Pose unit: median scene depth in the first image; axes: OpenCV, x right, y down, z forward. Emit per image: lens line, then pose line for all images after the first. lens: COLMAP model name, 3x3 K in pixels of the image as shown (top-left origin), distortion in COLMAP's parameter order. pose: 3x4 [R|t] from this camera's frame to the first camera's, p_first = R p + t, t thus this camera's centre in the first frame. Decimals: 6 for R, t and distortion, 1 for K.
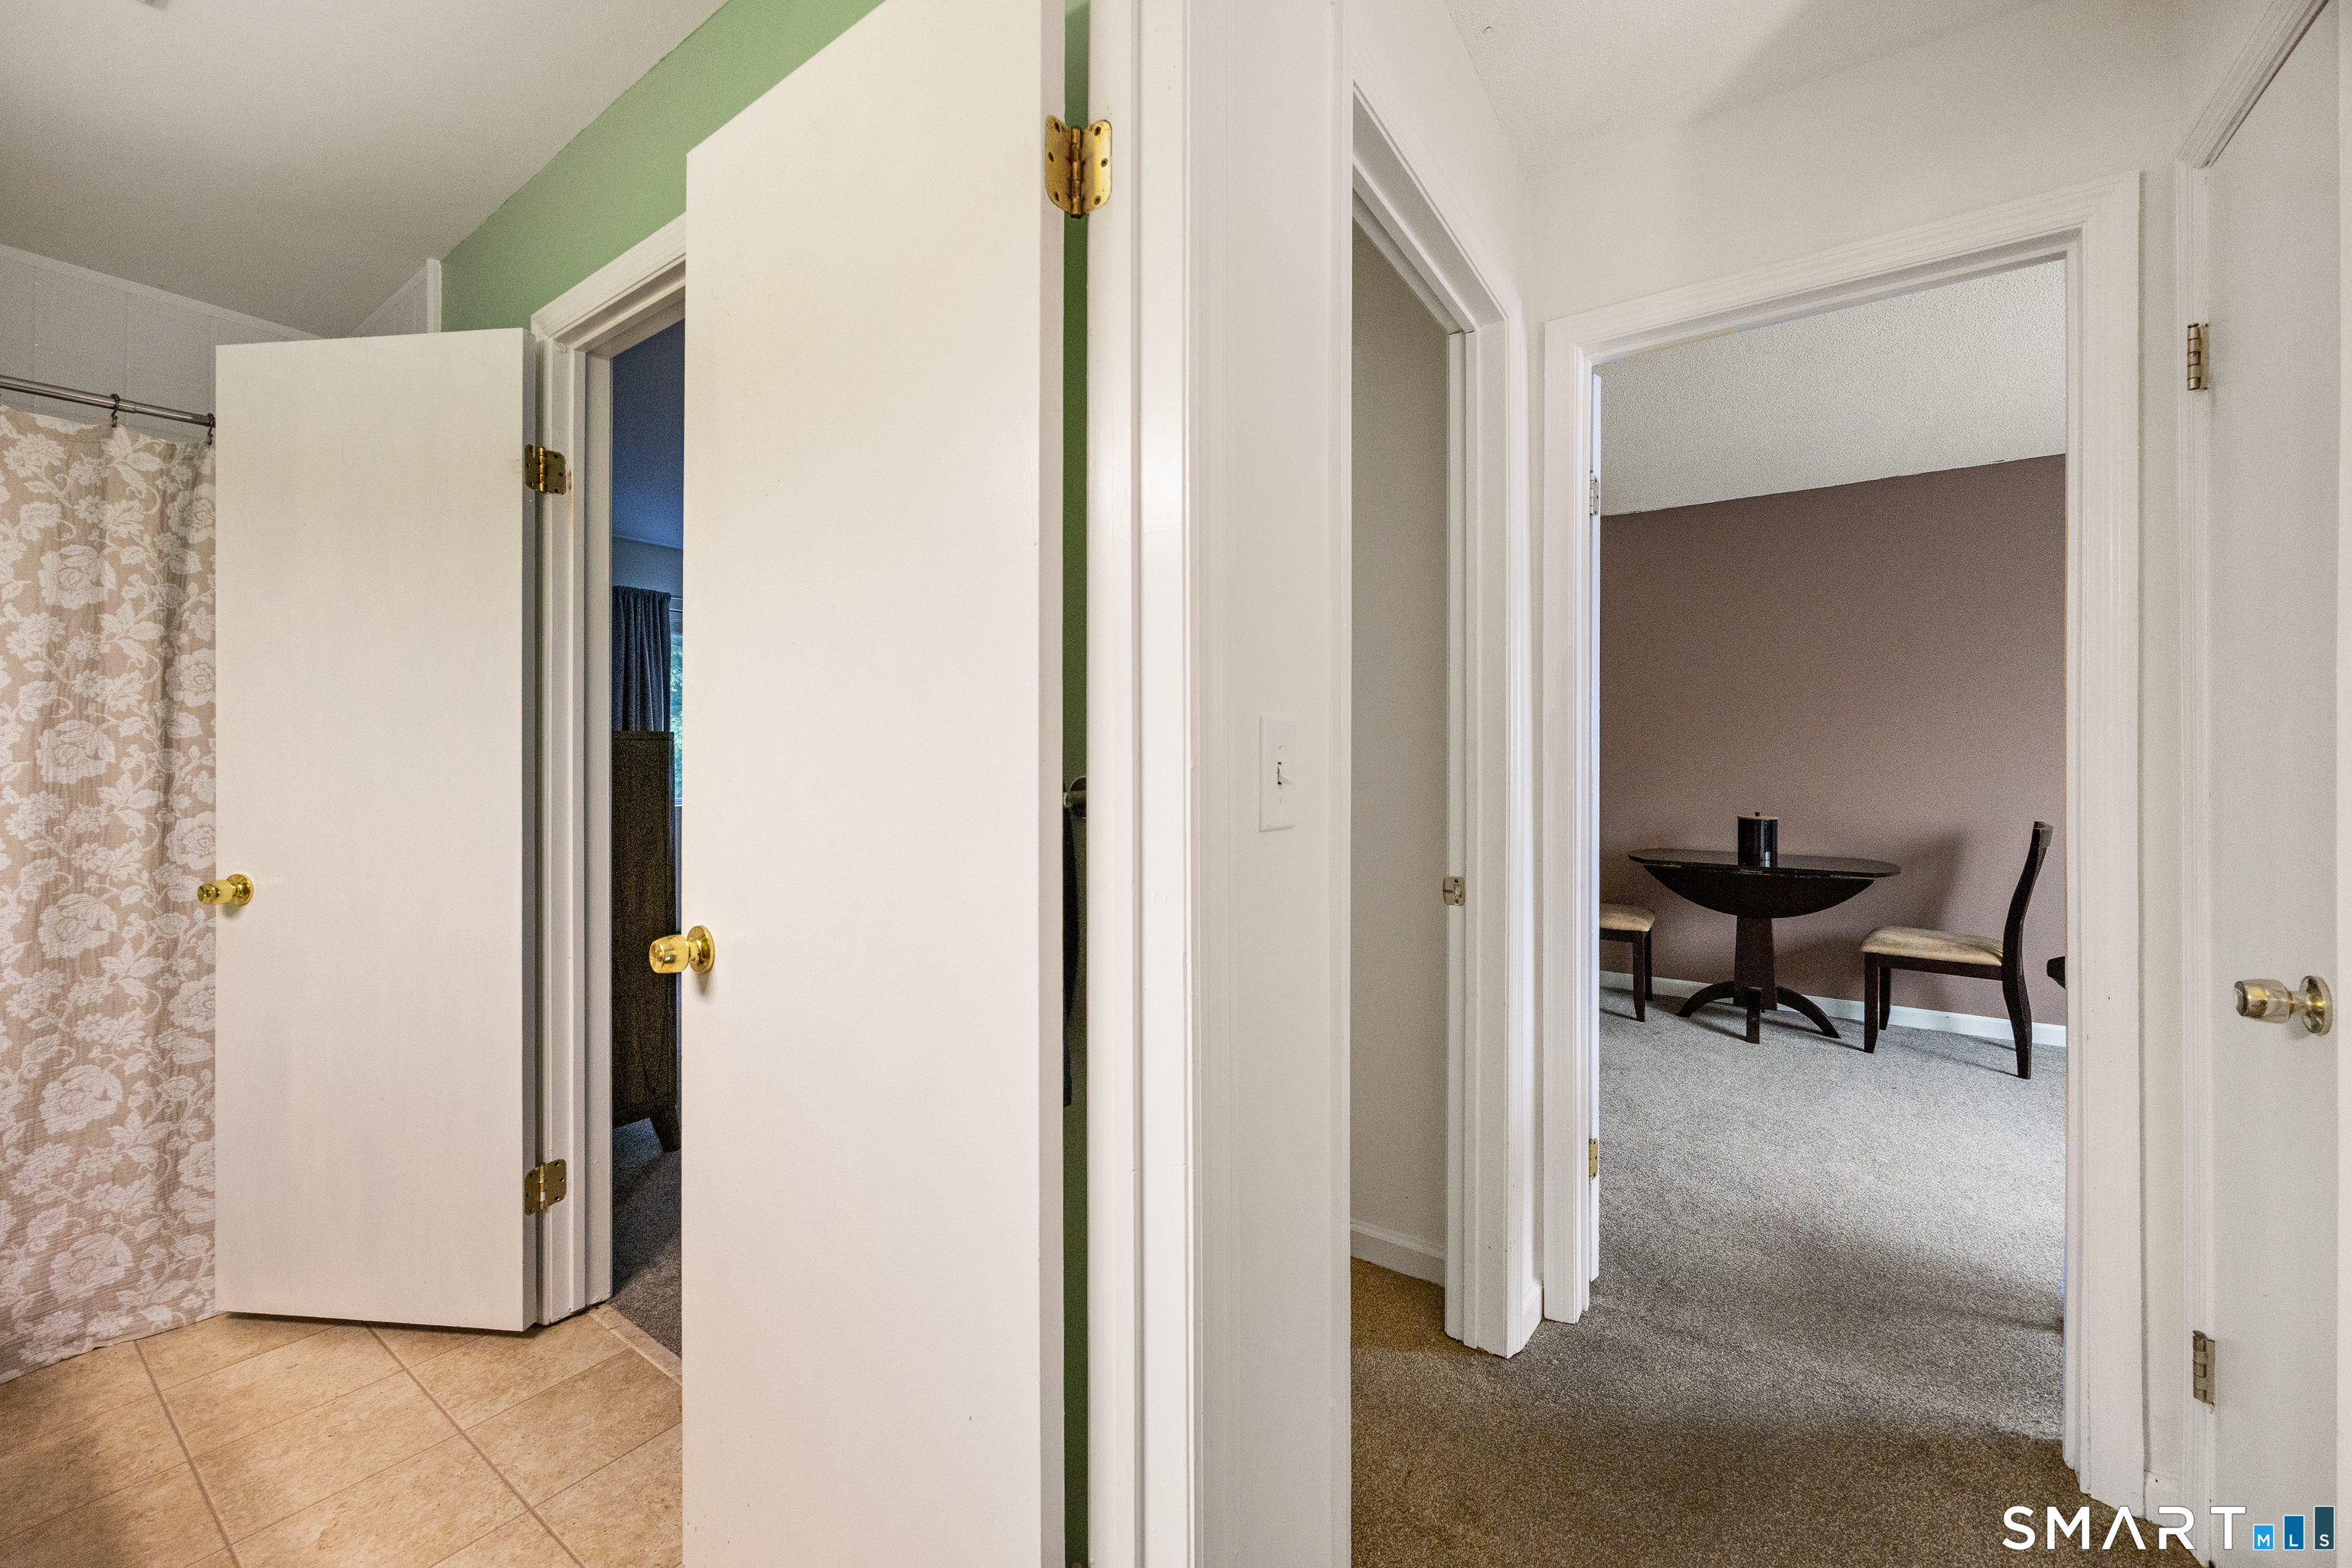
lens RADIAL K [[921.9, 0, 1174.0], [0, 921.9, 746.4], [0, 0, 1]] dist [-0.001488, 0.000129]
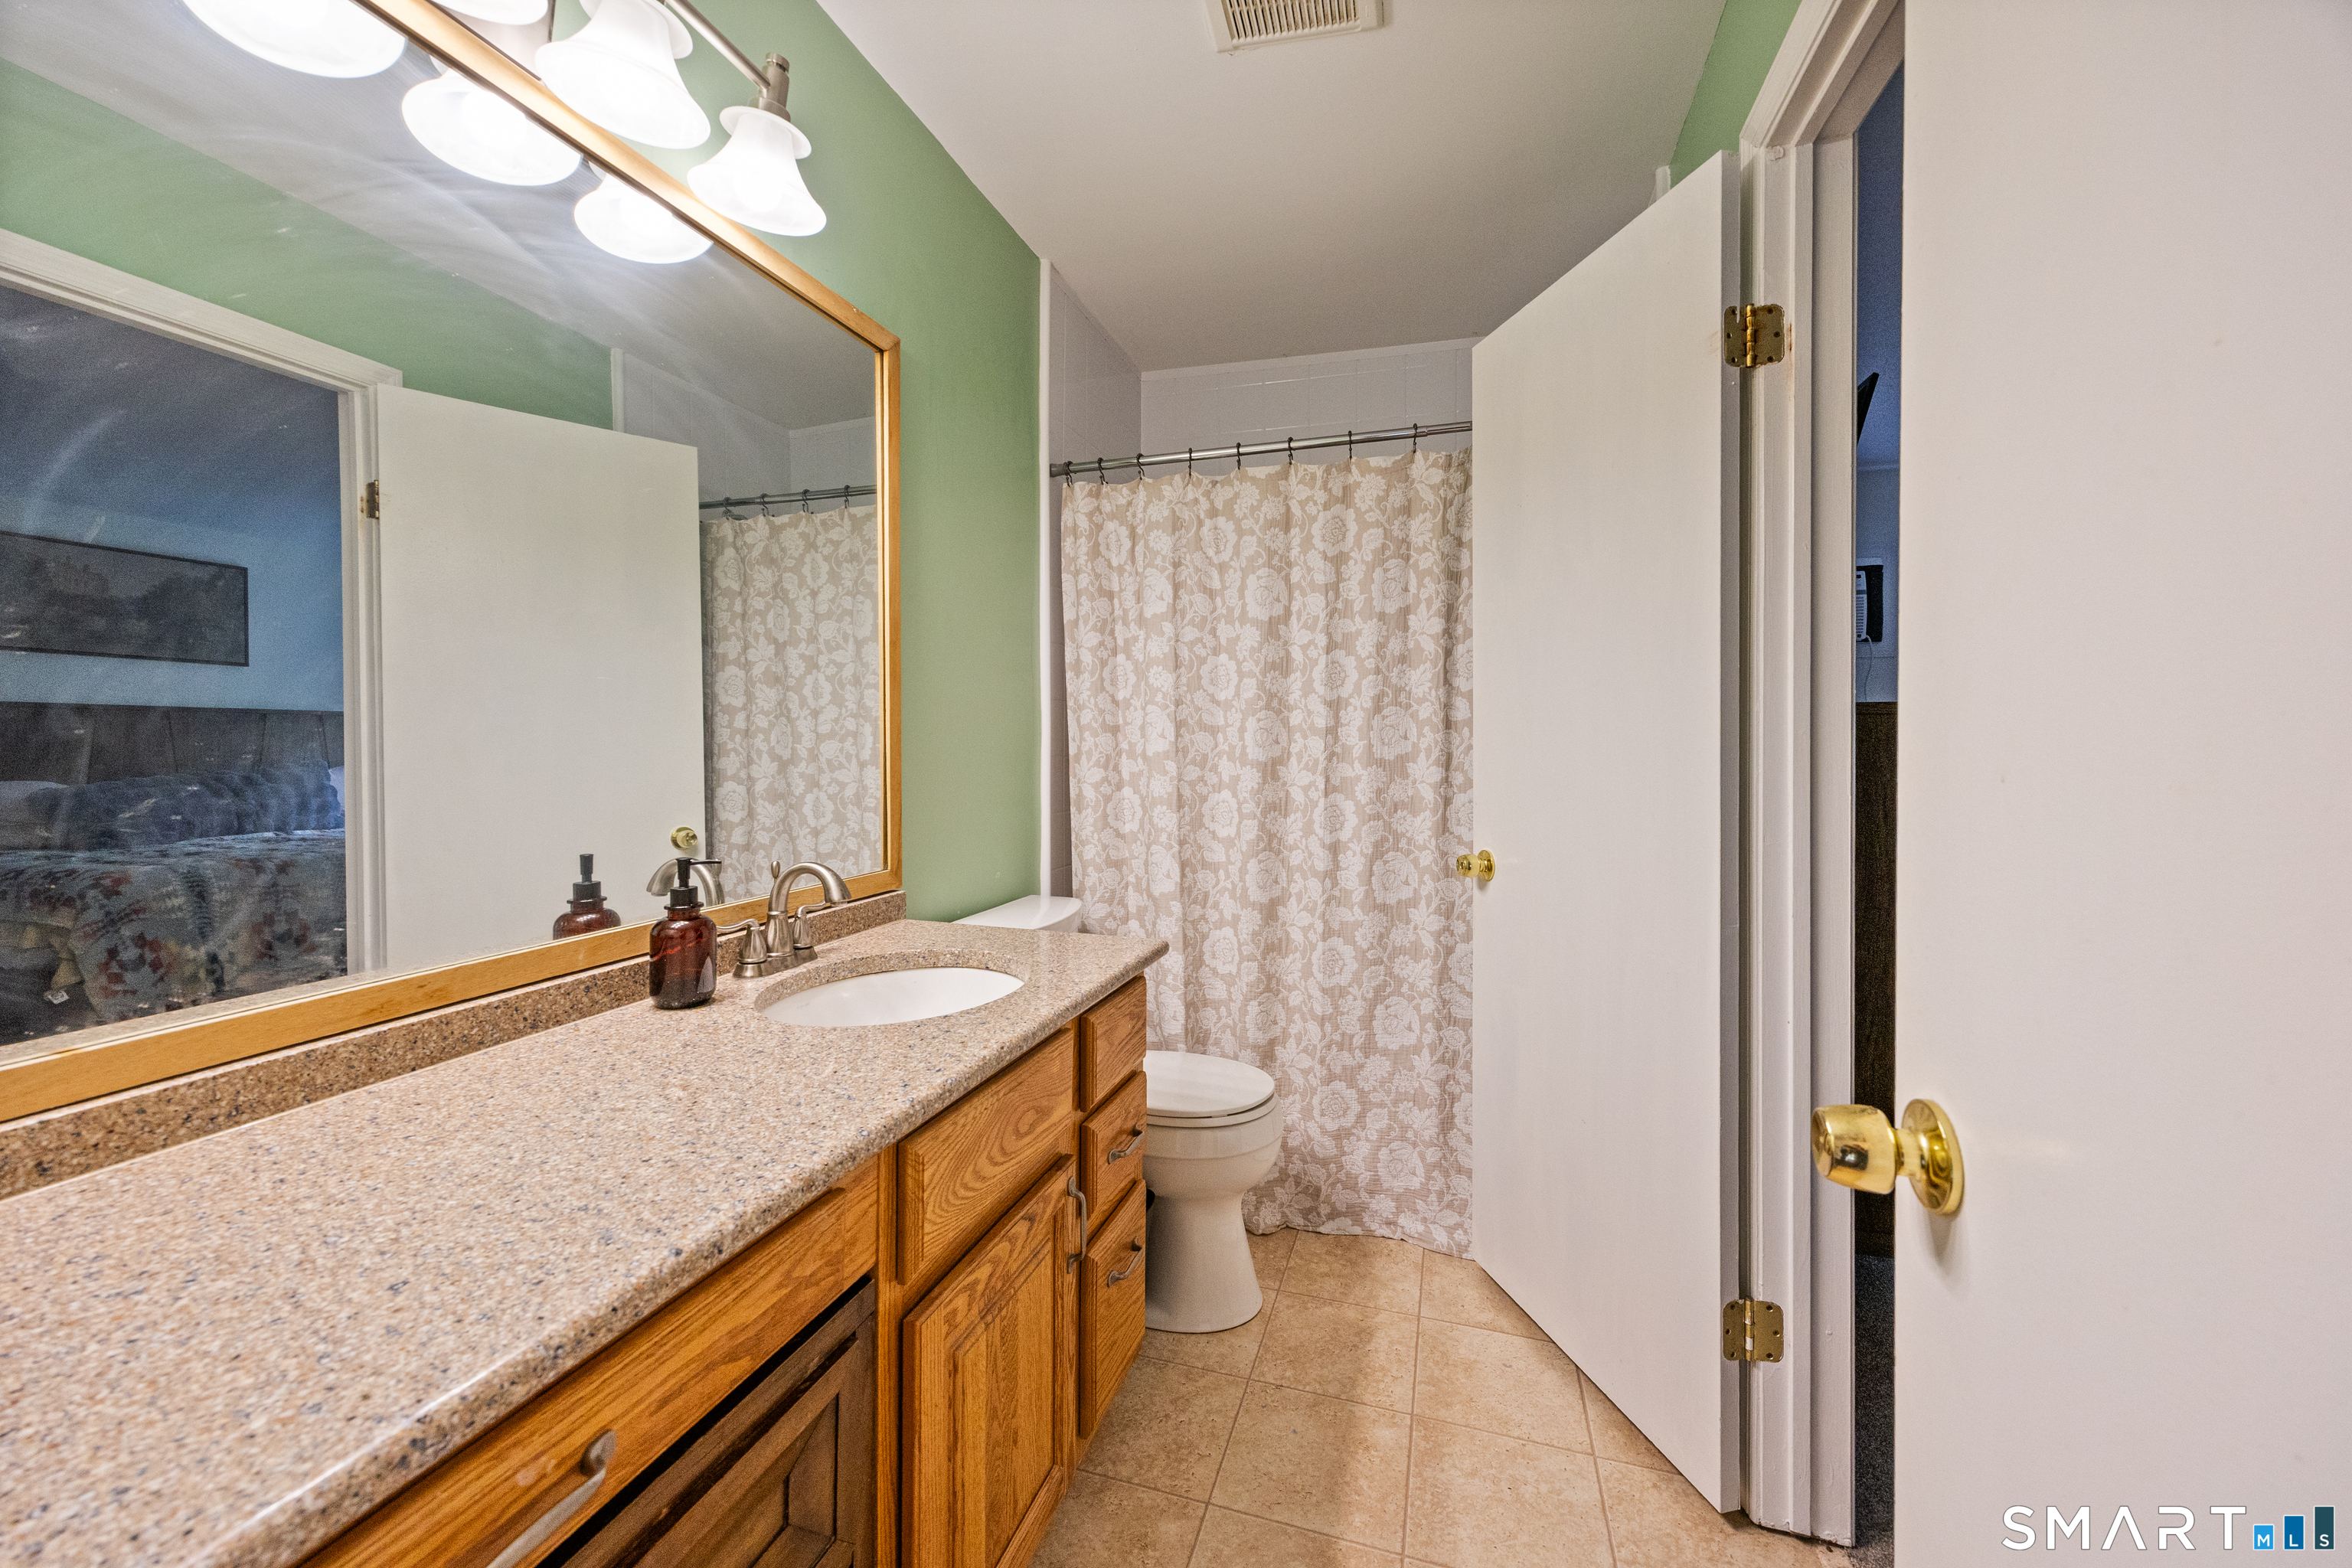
lens RADIAL K [[921.9, 0, 1174.0], [0, 921.9, 746.4], [0, 0, 1]] dist [-0.001488, 0.000129]
pose [[0.307141, 0.006581, -0.951641, -0.138853], [0.005566, 0.999947, 0.008712, 0.010978], [0.951648, -0.007973, 0.307088, 0.351452]]
